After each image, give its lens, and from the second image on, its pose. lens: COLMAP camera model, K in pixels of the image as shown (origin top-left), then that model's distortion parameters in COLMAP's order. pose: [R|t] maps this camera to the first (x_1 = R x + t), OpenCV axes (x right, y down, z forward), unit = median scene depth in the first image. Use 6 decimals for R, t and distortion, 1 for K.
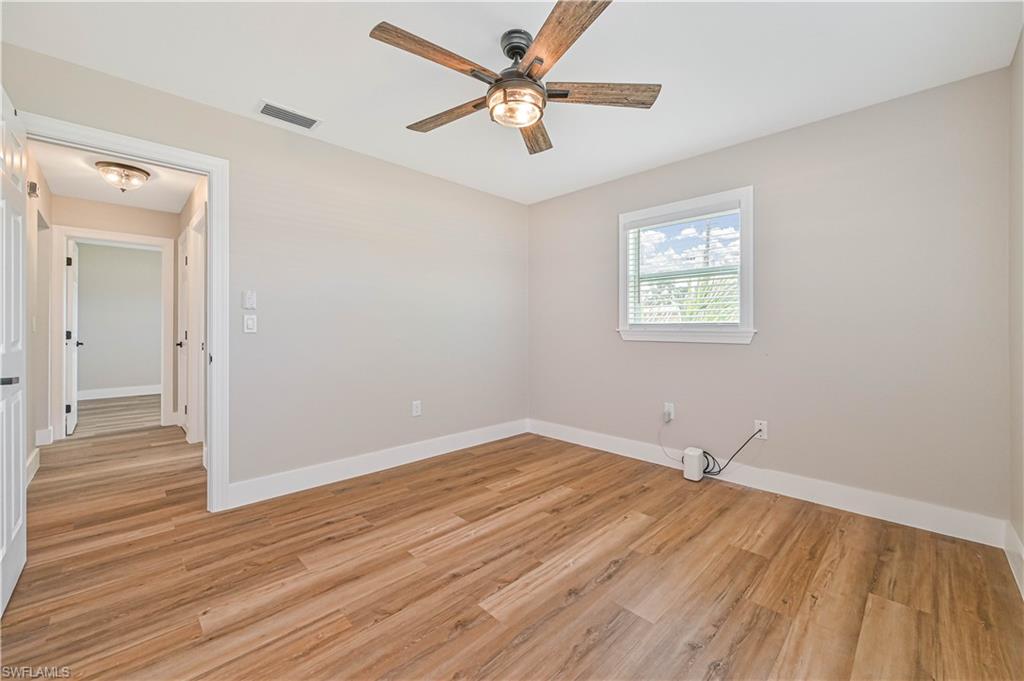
lens RADIAL K [[406.2, 0, 535.0], [0, 406.2, 326.8], [0, 0, 1]] dist [-0.004079, 0.000148]
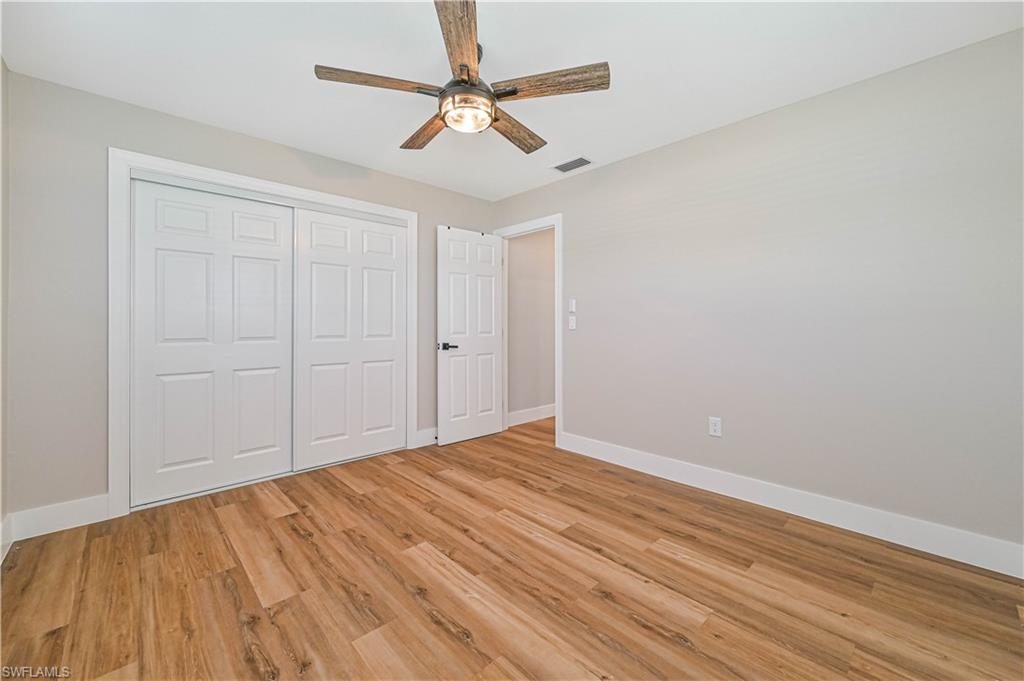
lens RADIAL K [[406.2, 0, 492.4], [0, 406.2, 324.1], [0, 0, 1]] dist [-0.004079, 0.000148]
pose [[-0.070690, -0.003605, -0.997492, 0.800533], [0.004141, 0.999984, -0.003907, 0.000691], [0.997490, -0.004407, -0.070674, 0.924451]]
